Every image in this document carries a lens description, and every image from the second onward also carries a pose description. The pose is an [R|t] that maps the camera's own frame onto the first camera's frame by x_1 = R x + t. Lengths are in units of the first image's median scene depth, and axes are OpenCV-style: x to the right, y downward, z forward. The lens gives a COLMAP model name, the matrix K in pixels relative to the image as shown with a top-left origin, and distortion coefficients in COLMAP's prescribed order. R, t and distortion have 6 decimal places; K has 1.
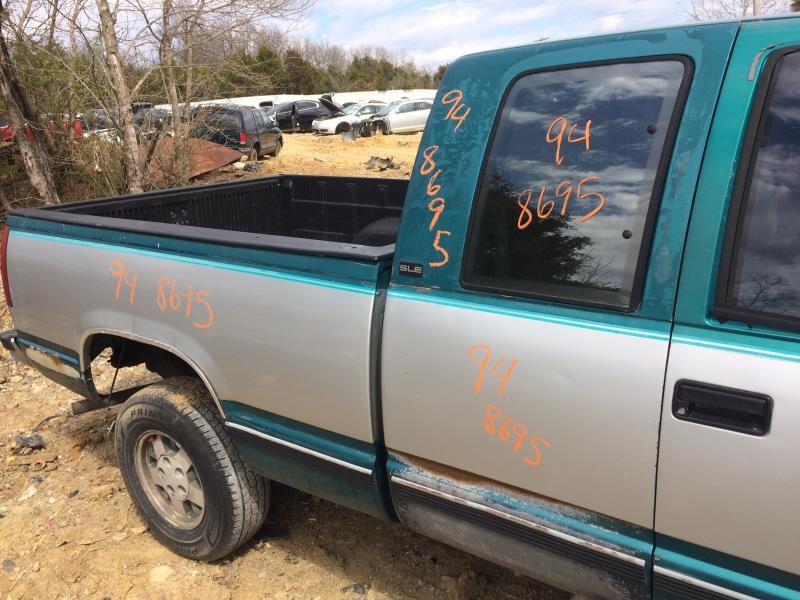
lens RADIAL K [[659.0, 0, 400.0], [0, 659.0, 300.0], [0, 0, 1]] dist [0.083787, -0.099170]
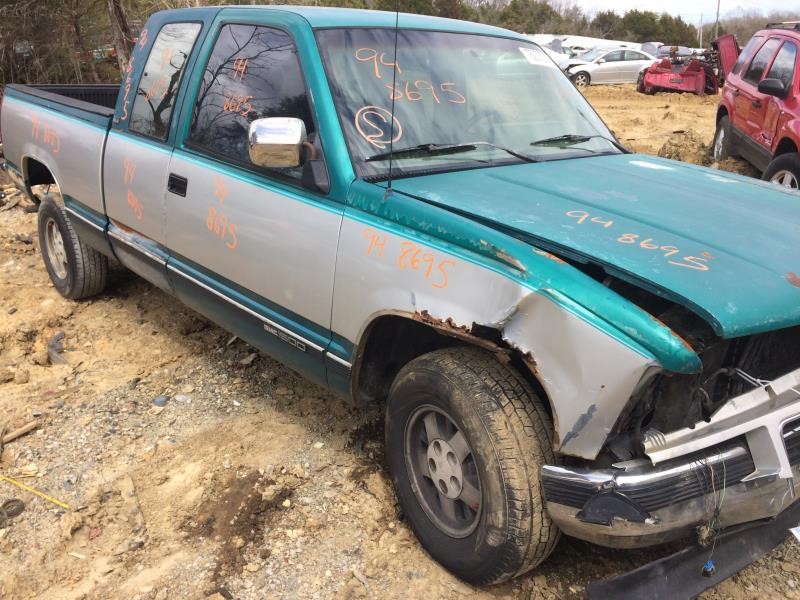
lens RADIAL K [[669.6, 0, 403.7], [0, 669.6, 290.6], [0, 0, 1]] dist [0.080152, -0.111174]
pose [[0.972572, 0.152964, -0.175230, 1.307872], [-0.141482, 0.986995, 0.076317, 0.180243], [0.184624, -0.049431, 0.981565, -0.856419]]
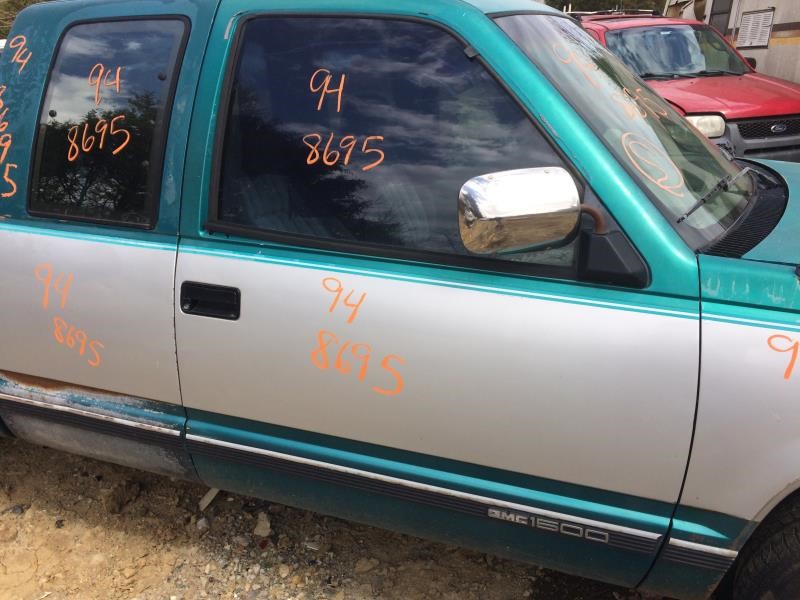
lens RADIAL K [[669.6, 0, 403.7], [0, 669.6, 290.6], [0, 0, 1]] dist [0.080152, -0.111174]
pose [[0.970163, -0.044861, 0.238267, 0.420222], [0.033427, 0.998097, 0.051818, 0.068953], [-0.240138, -0.042308, 0.969816, -0.262849]]
